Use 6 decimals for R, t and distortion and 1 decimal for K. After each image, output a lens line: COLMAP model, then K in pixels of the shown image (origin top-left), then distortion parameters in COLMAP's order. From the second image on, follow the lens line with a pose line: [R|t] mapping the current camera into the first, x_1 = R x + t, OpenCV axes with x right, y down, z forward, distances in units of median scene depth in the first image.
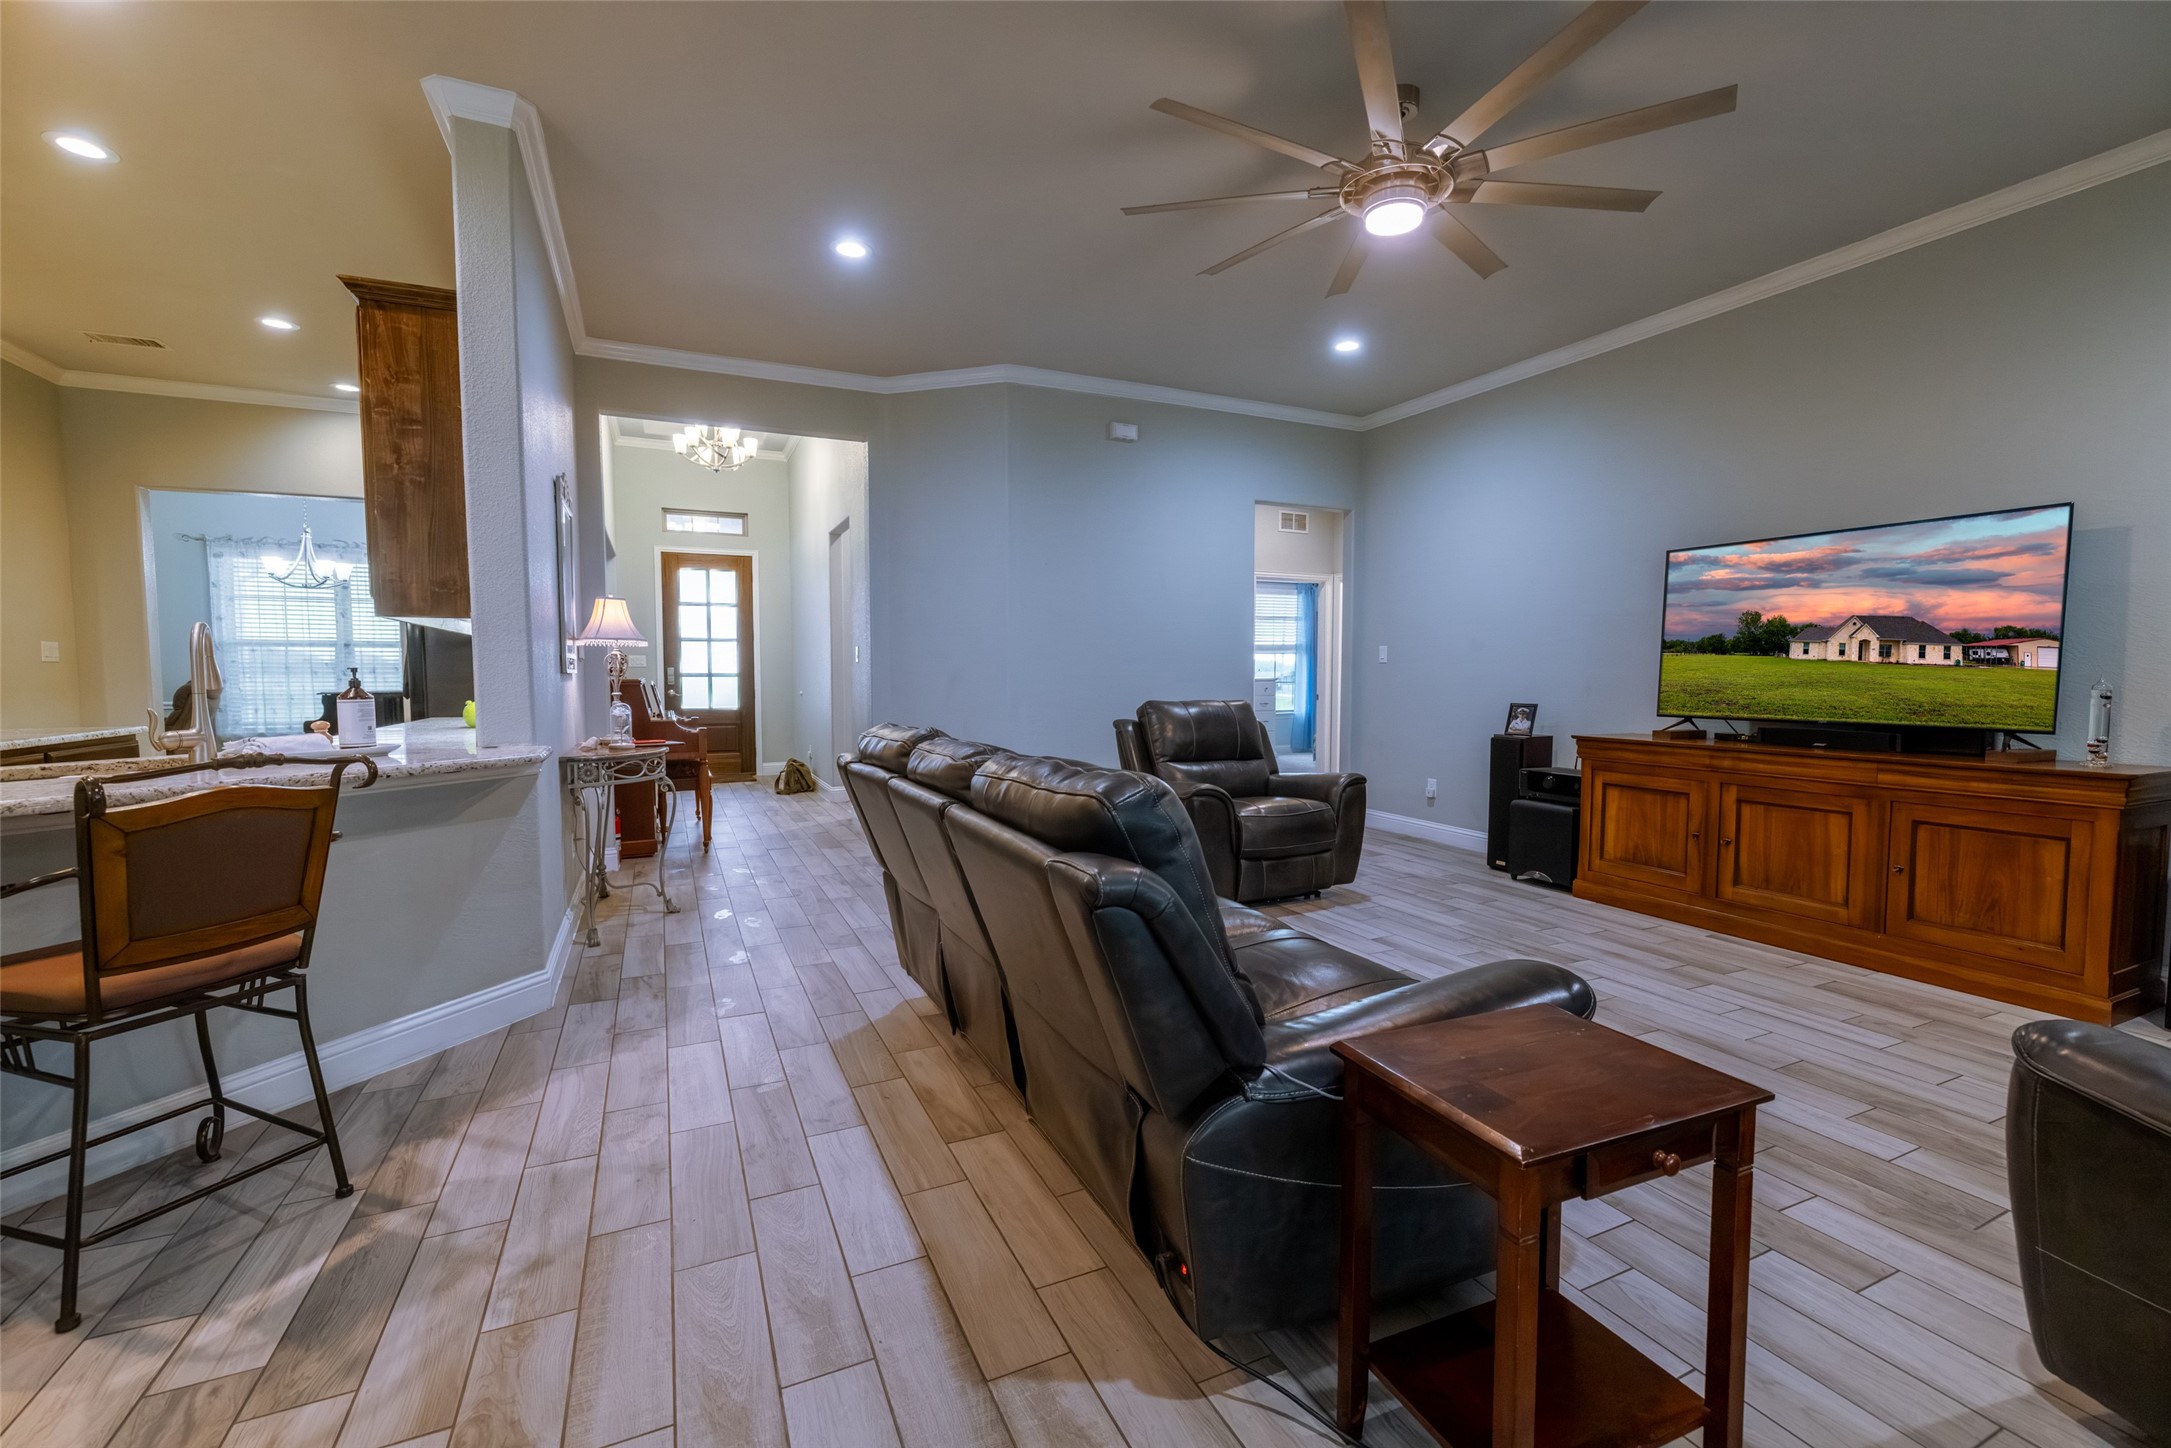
lens RADIAL K [[902.9, 0, 1085.5], [0, 902.9, 724.0], [0, 0, 1]] dist [0.000582, -0.000061]
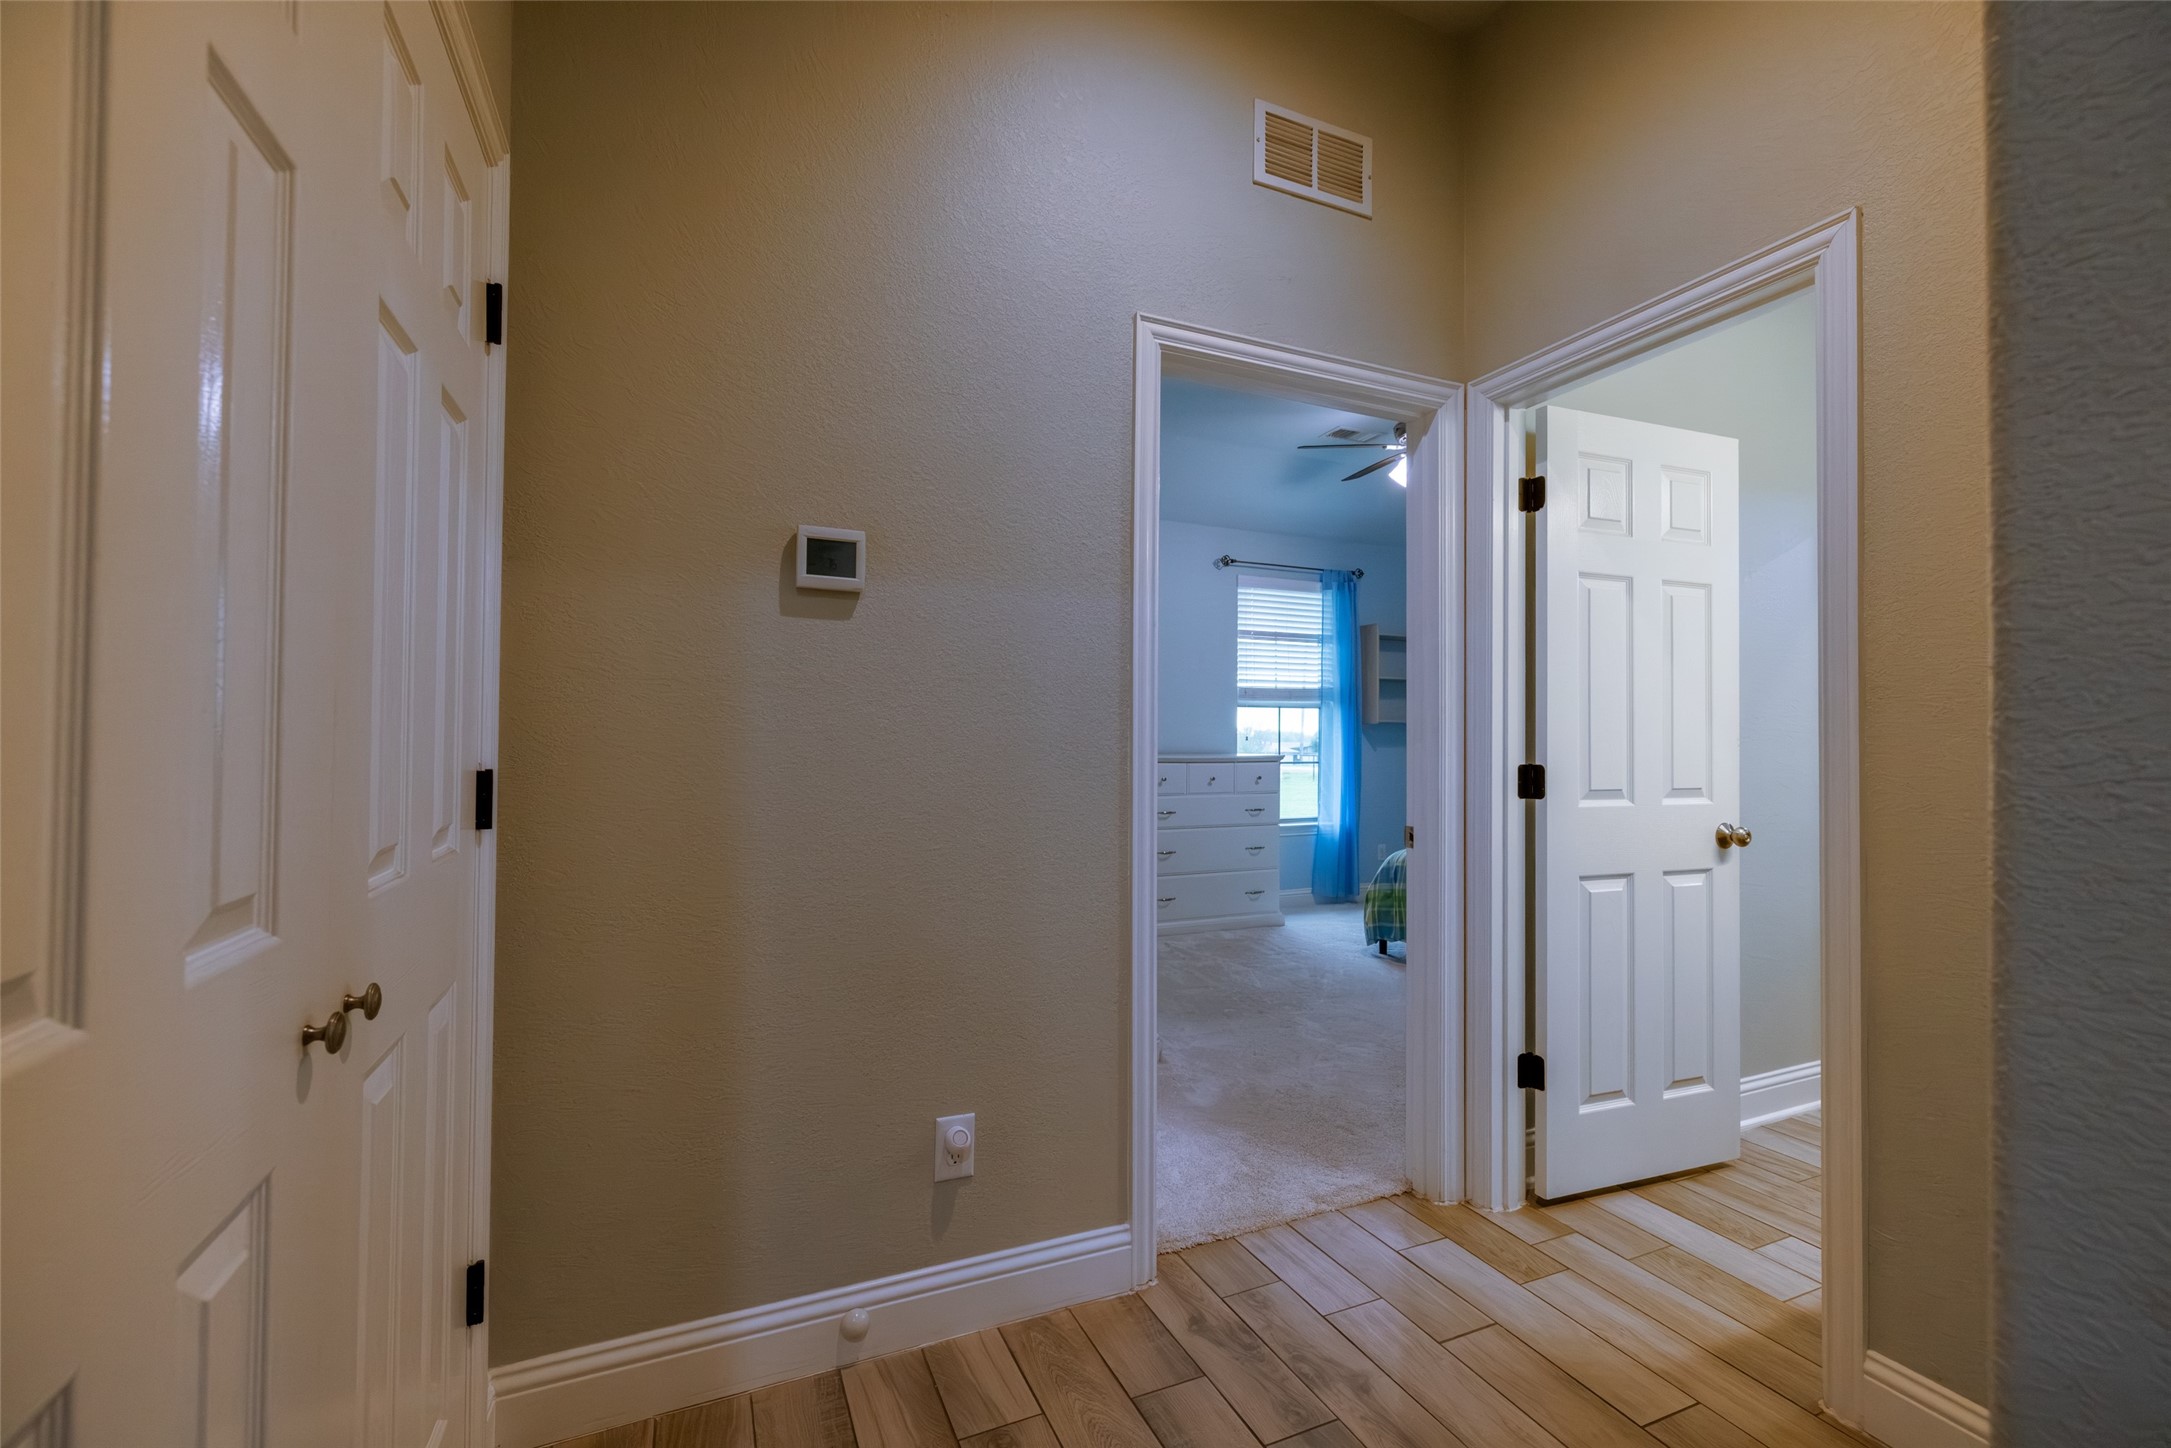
lens RADIAL K [[902.9, 0, 1085.5], [0, 902.9, 724.0], [0, 0, 1]] dist [0.000582, -0.000061]
pose [[0.999737, 0.007258, -0.021751, 0.117852], [-0.008934, 0.996914, -0.077994, -0.029379], [0.021118, 0.078168, 0.996717, 0.516612]]
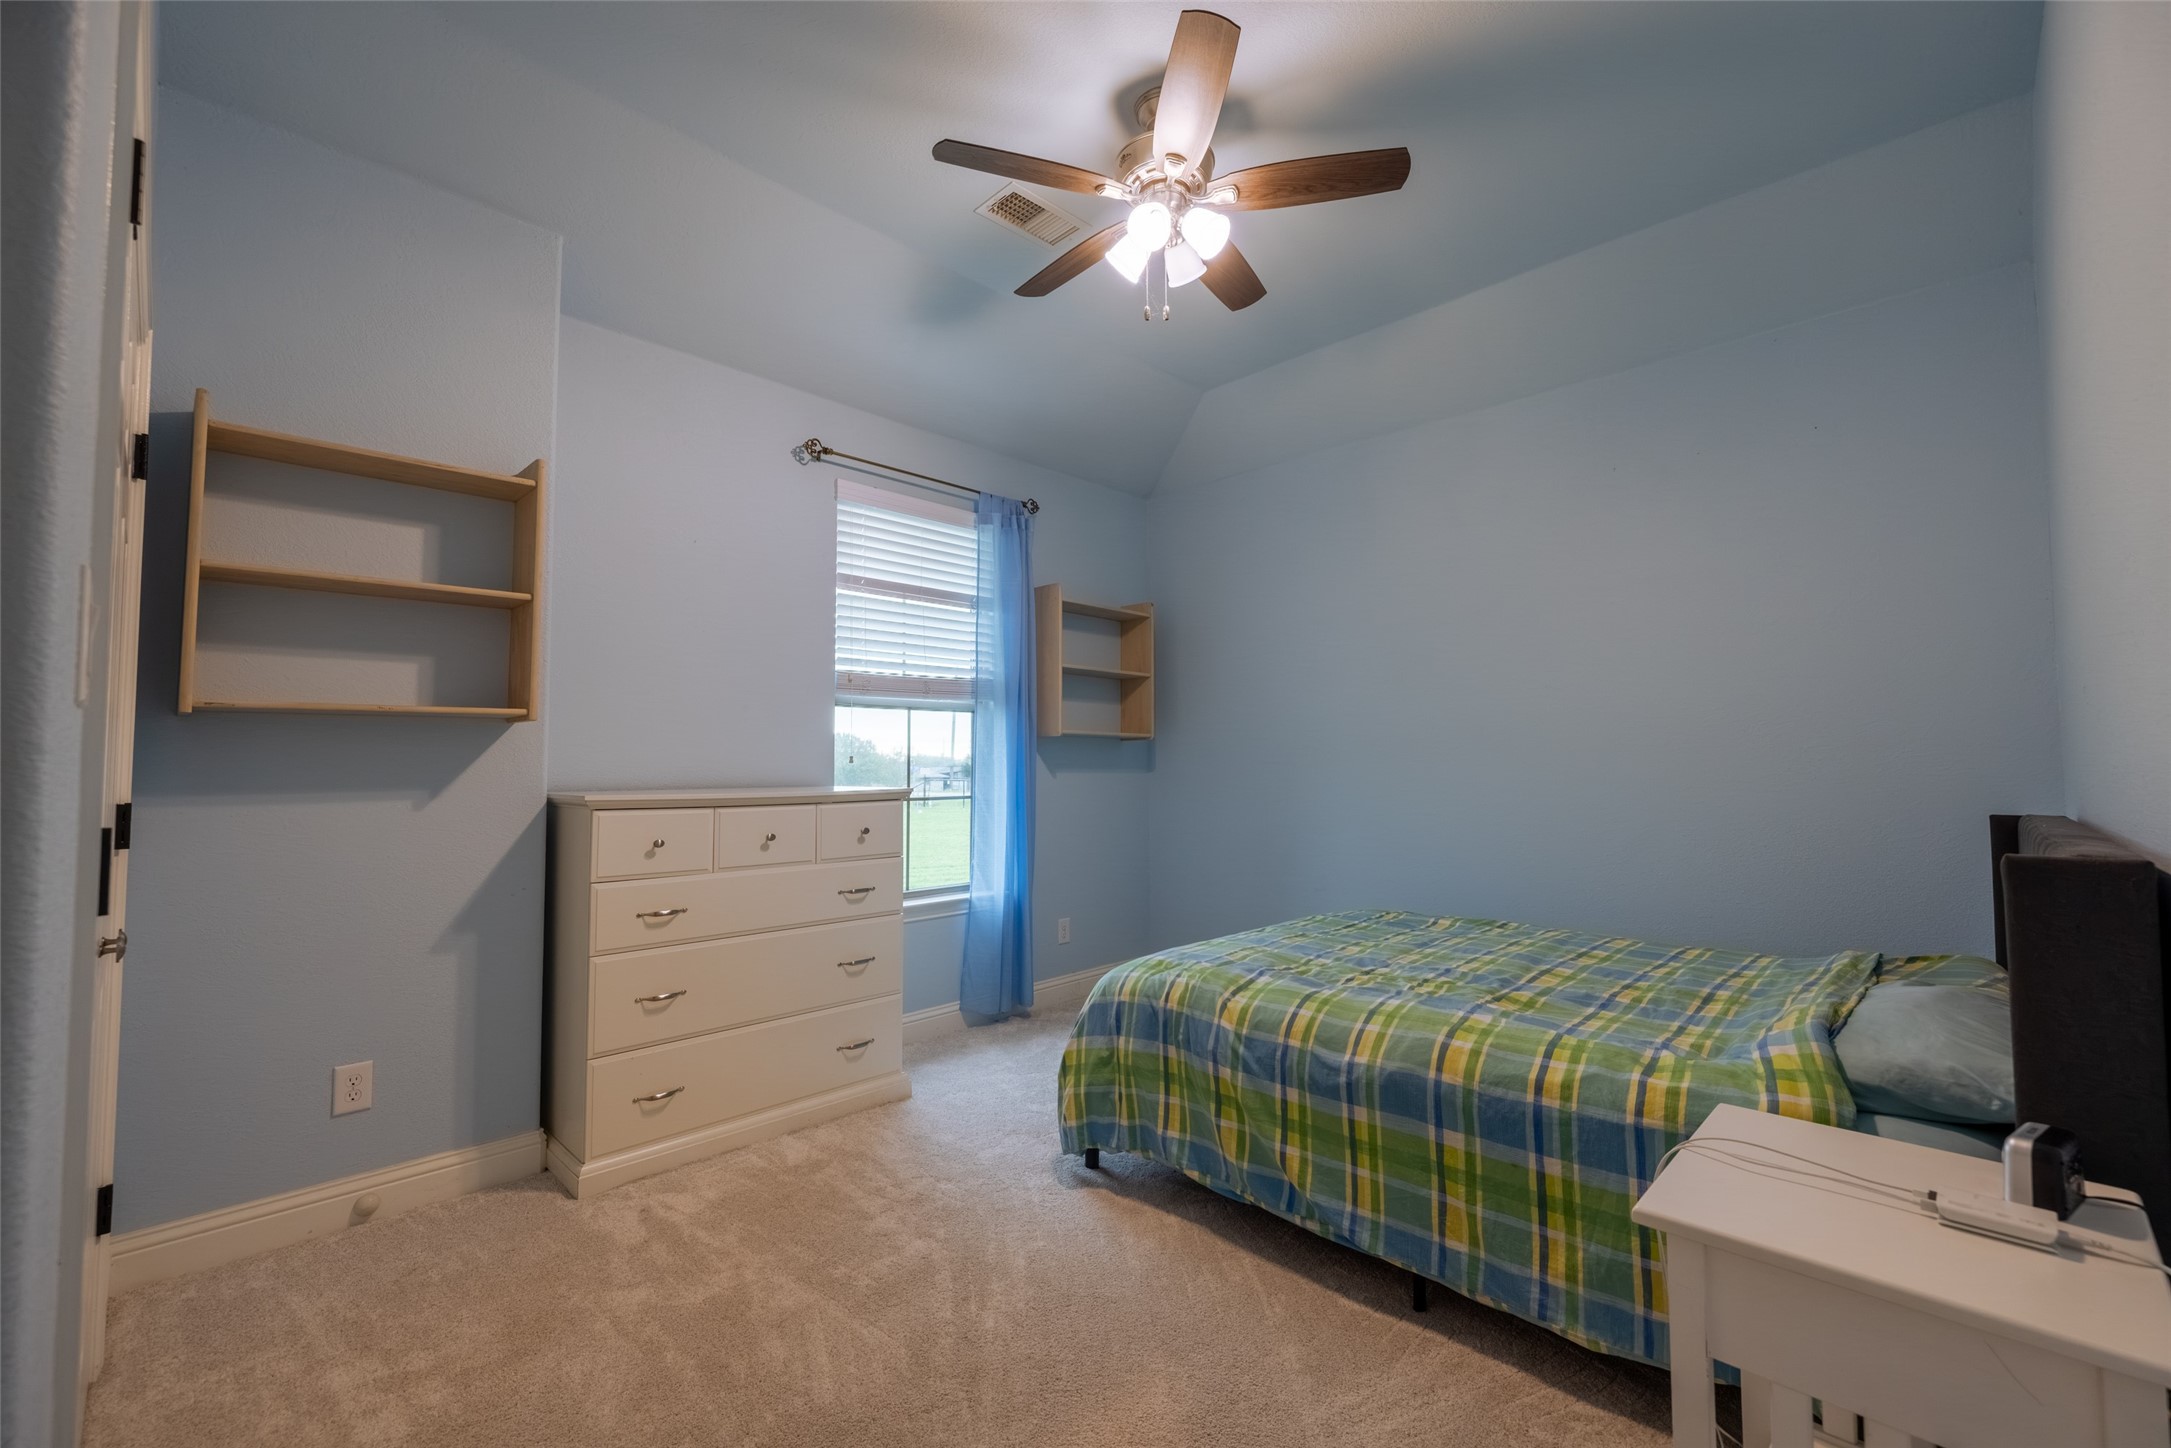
lens RADIAL K [[902.9, 0, 1085.5], [0, 902.9, 724.0], [0, 0, 1]] dist [0.000582, -0.000061]
pose [[0.935969, 0.015544, 0.351740, 0.165084], [0.022350, 0.994387, -0.103416, -0.041023], [-0.351373, 0.104655, 0.930368, 0.721870]]
